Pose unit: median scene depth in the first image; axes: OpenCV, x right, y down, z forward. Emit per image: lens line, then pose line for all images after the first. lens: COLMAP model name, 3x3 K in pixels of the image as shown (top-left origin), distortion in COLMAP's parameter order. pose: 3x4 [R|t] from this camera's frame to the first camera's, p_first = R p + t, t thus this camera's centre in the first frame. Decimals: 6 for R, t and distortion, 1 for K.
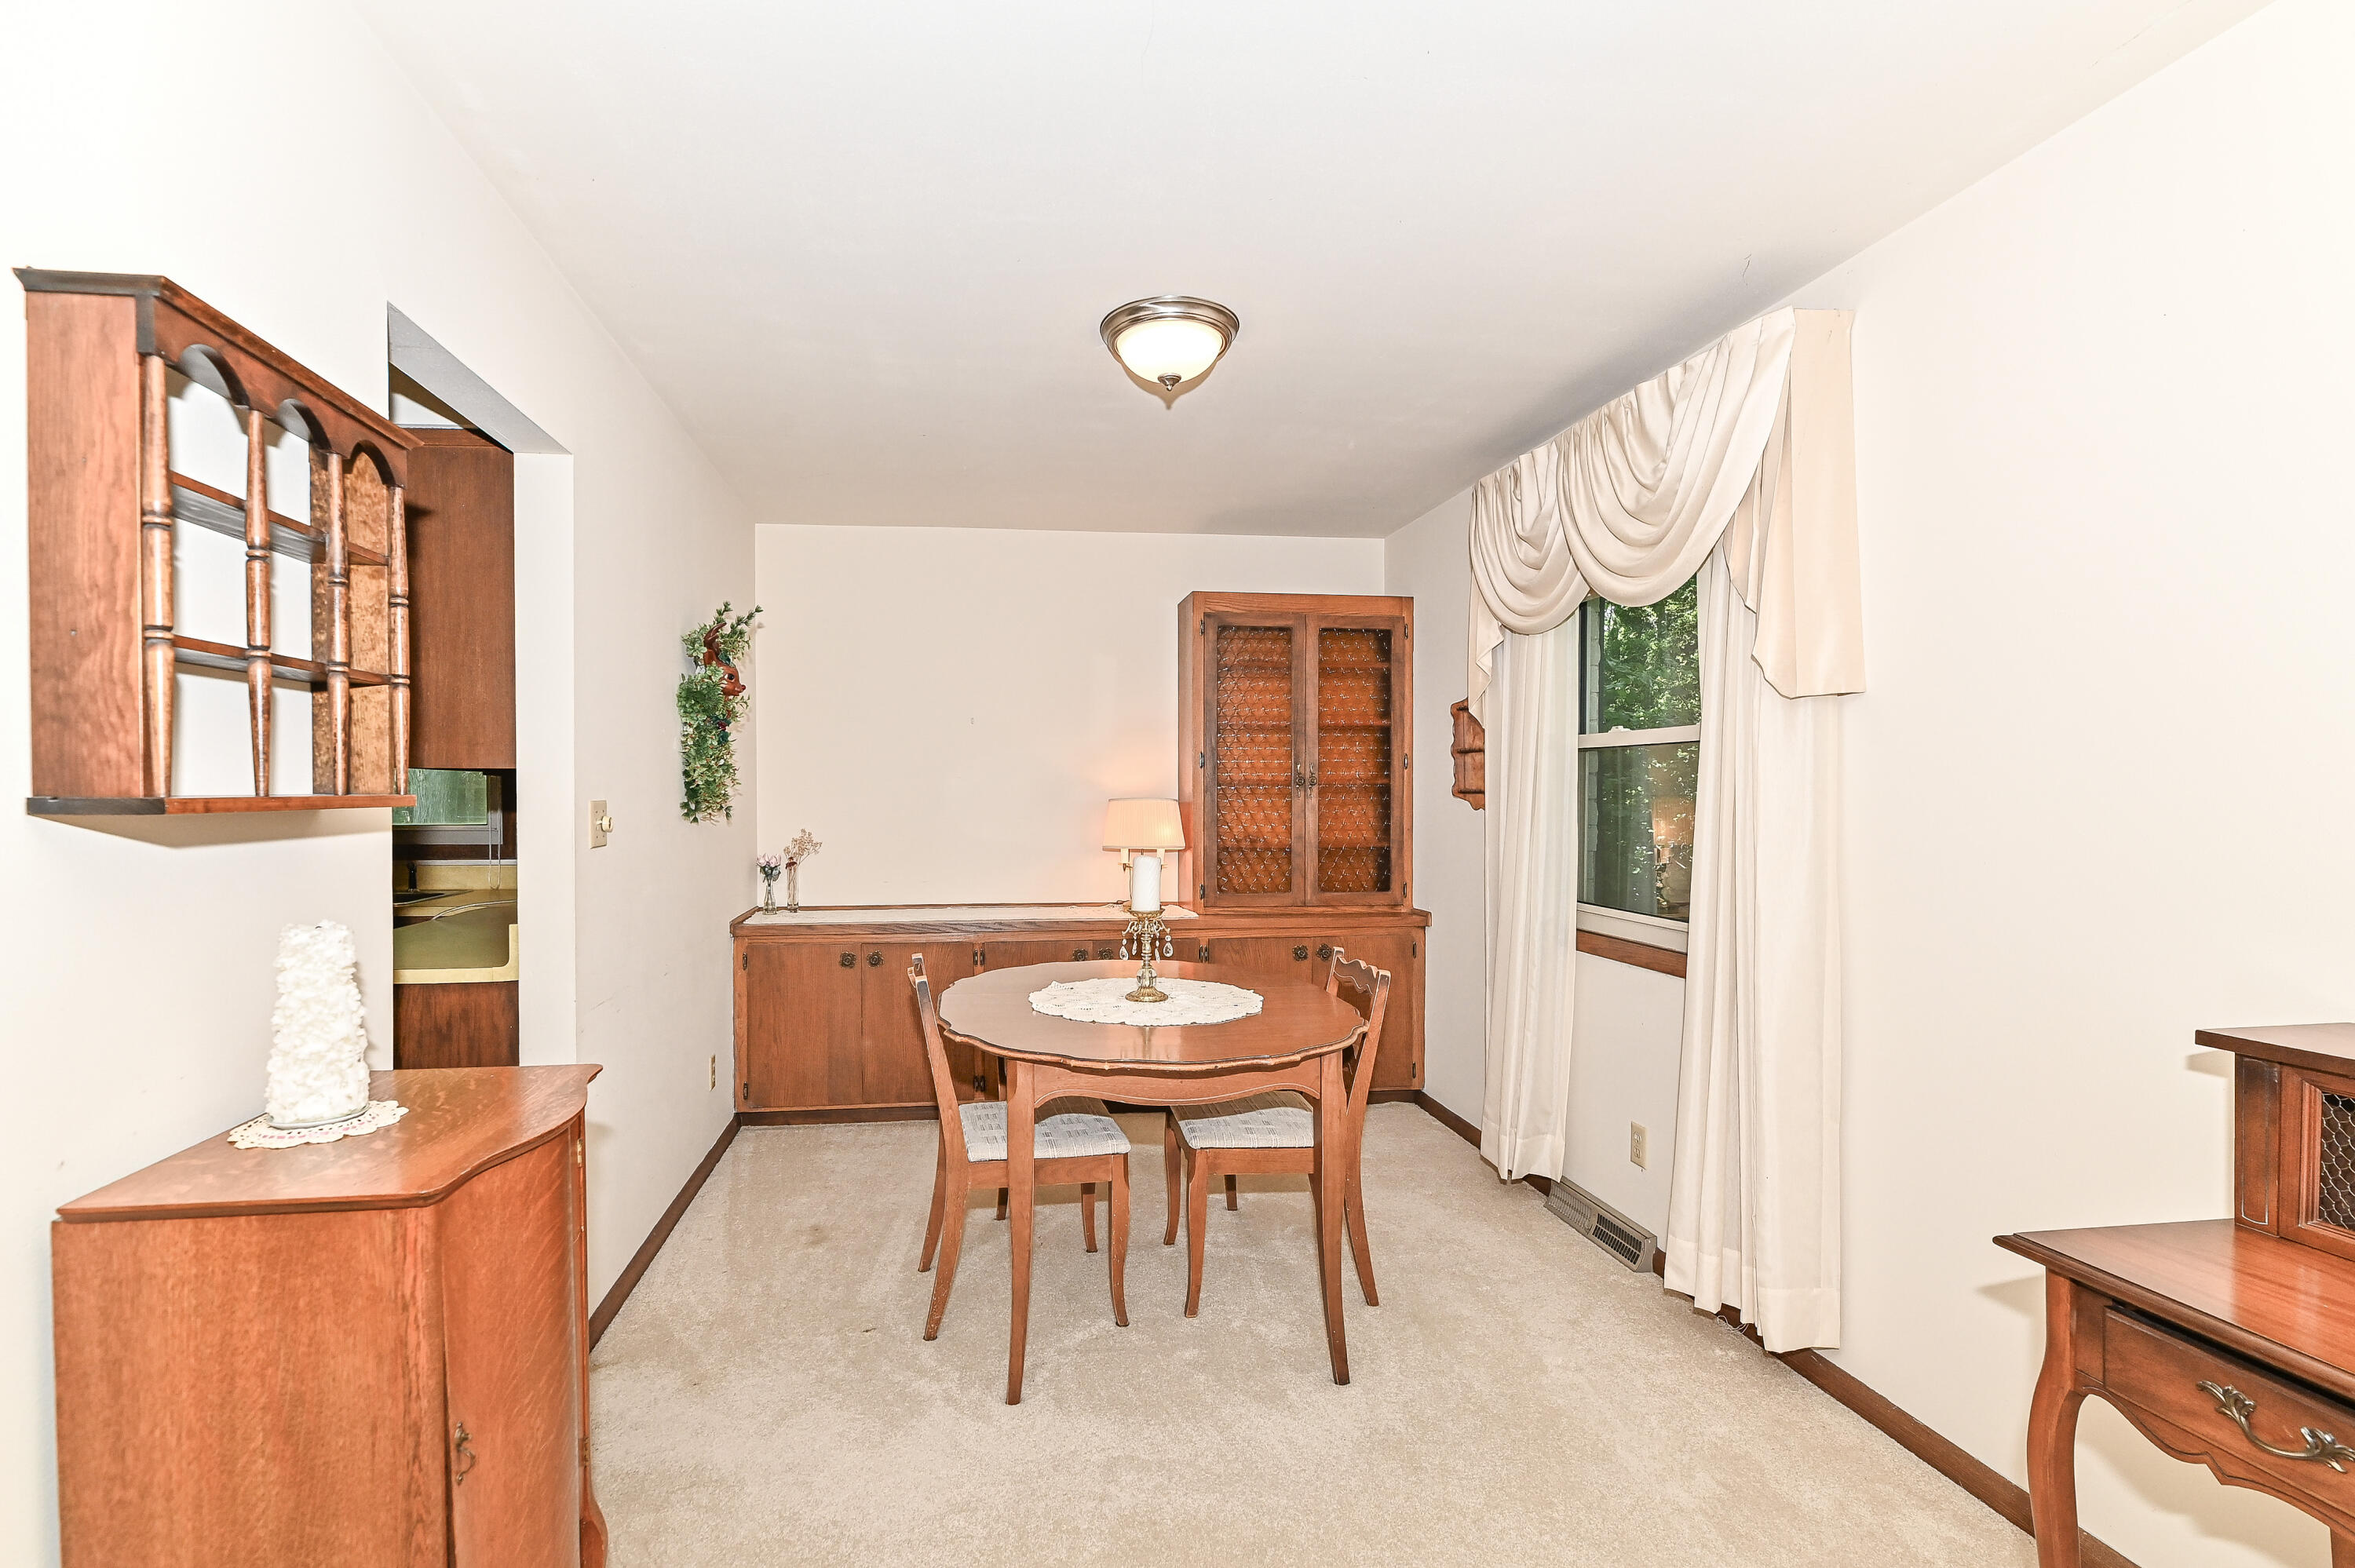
lens RADIAL K [[982.4, 0, 1177.5], [0, 982.4, 784.0], [0, 0, 1]] dist [0.000751, -0.000053]
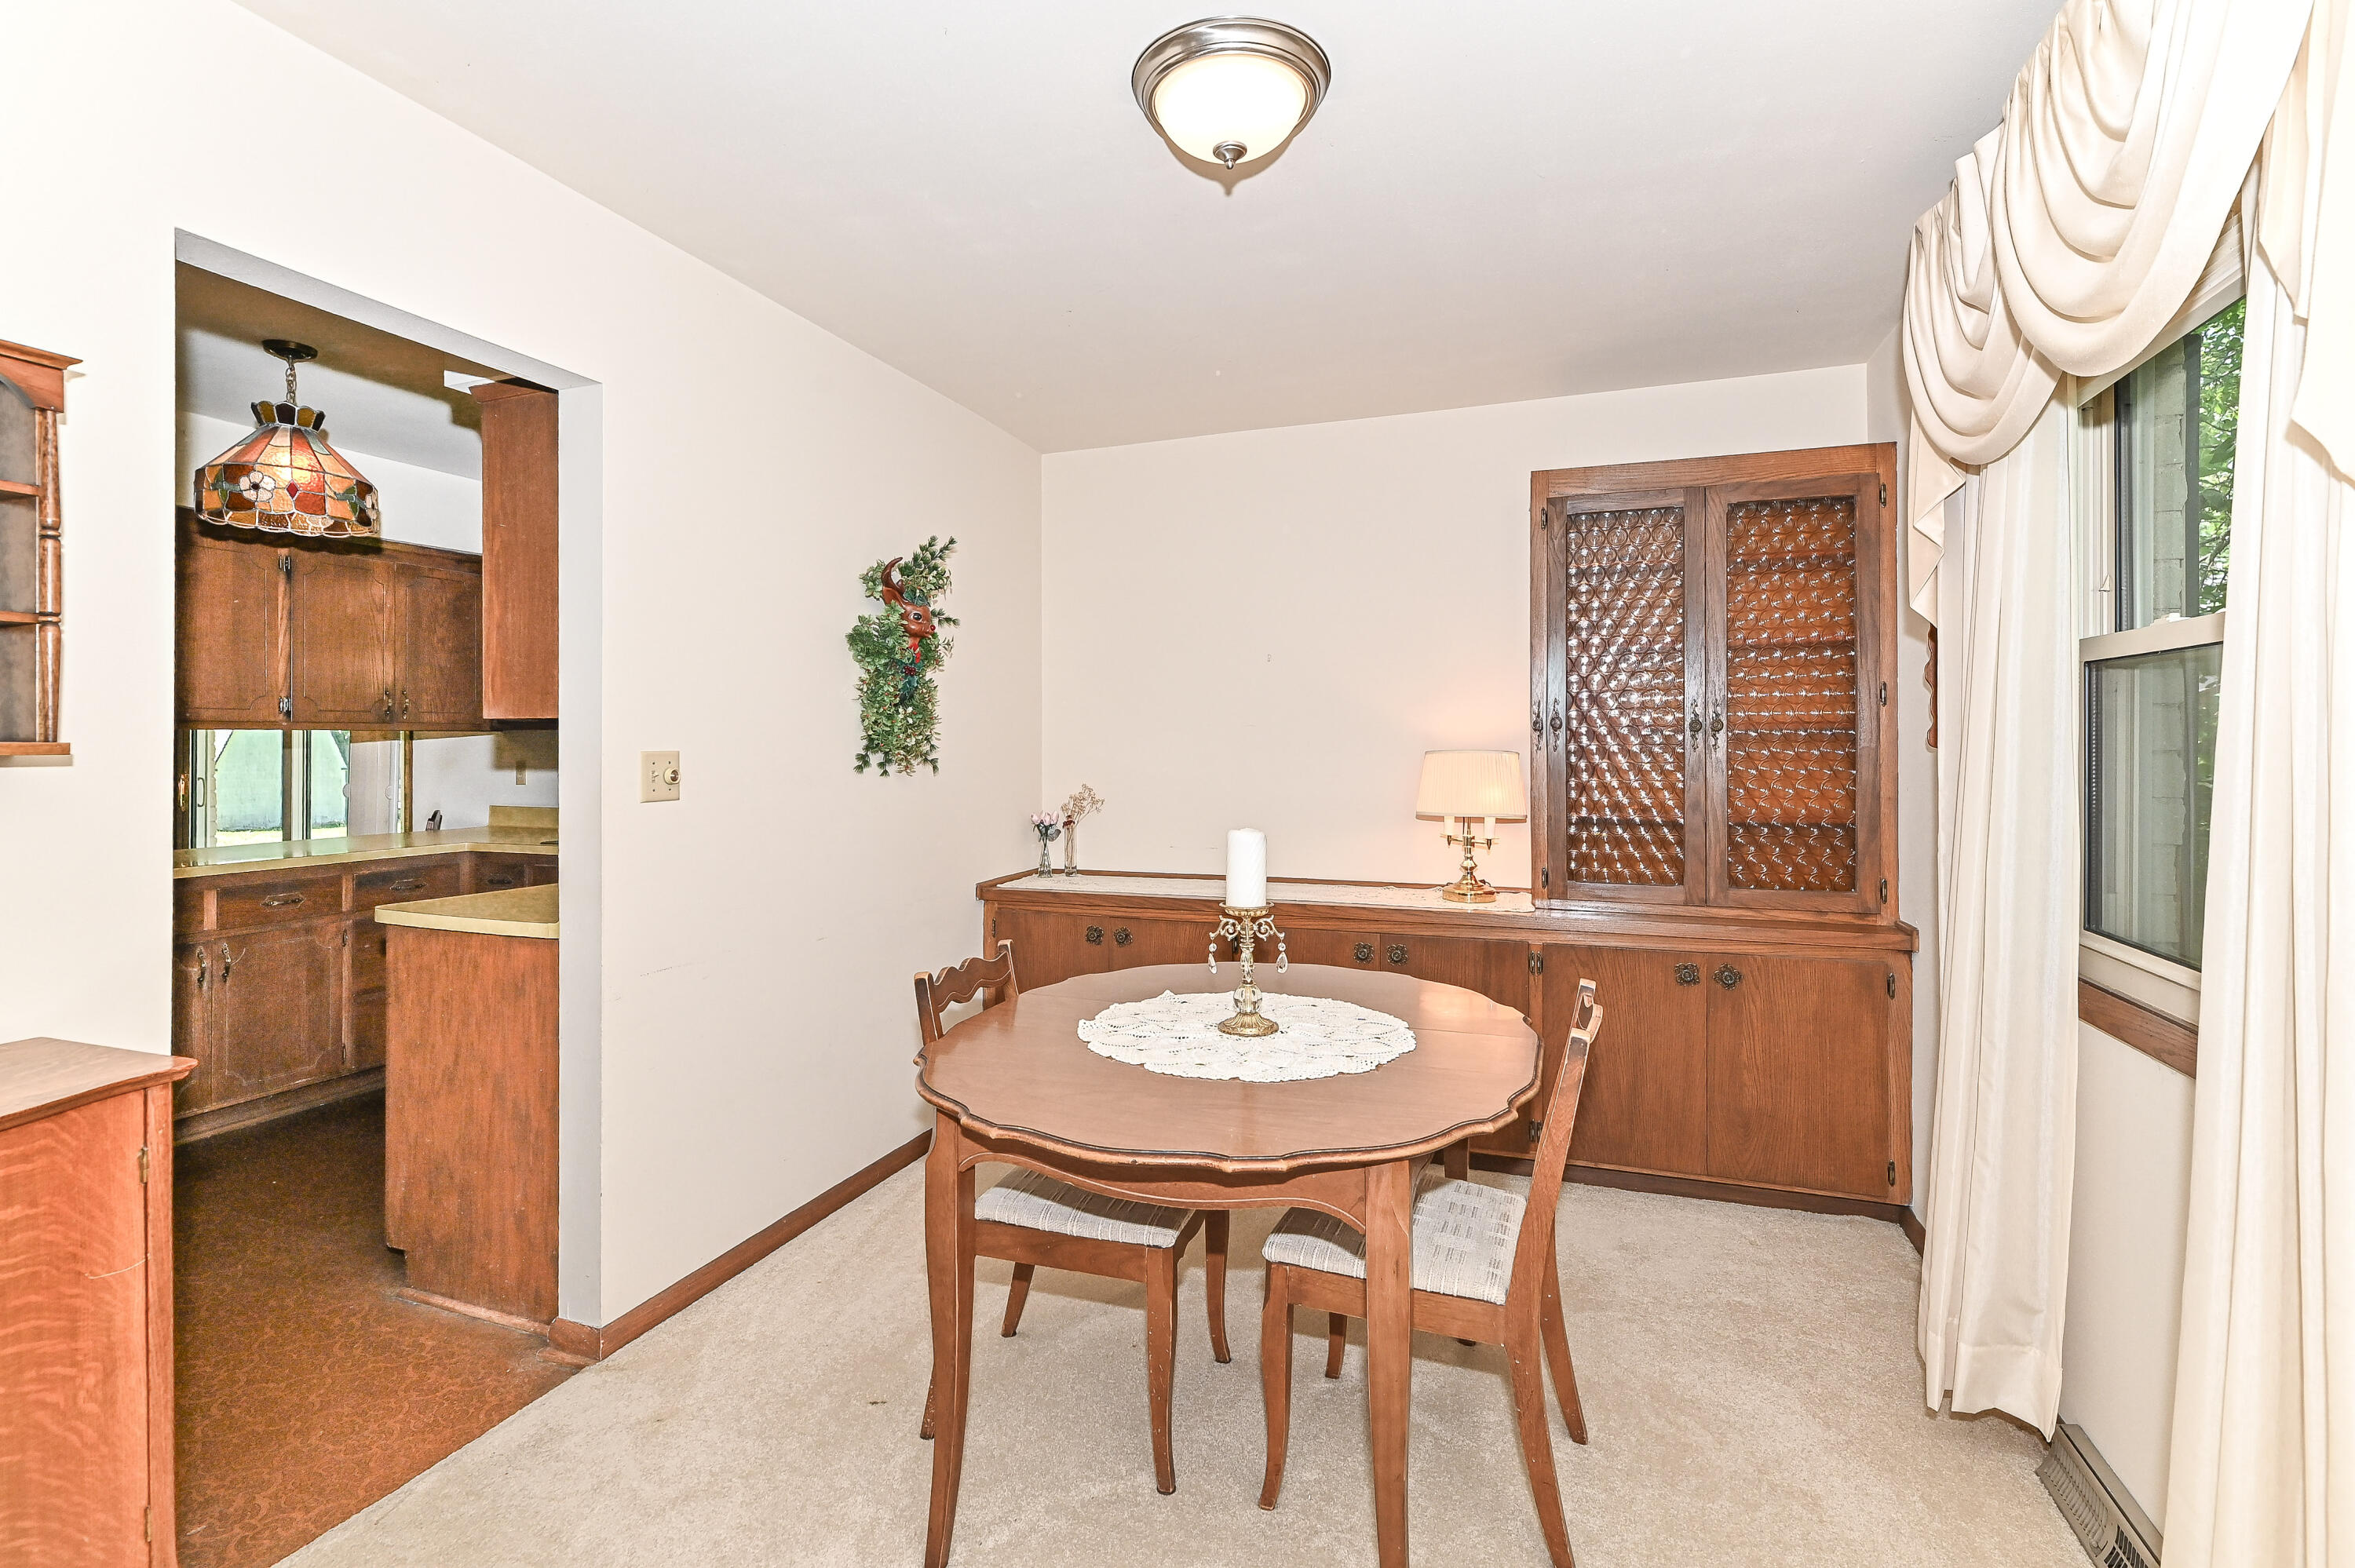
lens RADIAL K [[1099.4, 0, 1175.0], [0, 1099.4, 727.9], [0, 0, 1]] dist [0.002045, -0.000207]
pose [[0.889058, -0.008087, -0.457723, 0.181774], [0.005004, 0.999956, -0.007946, 0.003235], [0.457767, 0.004774, 0.889060, 0.166562]]
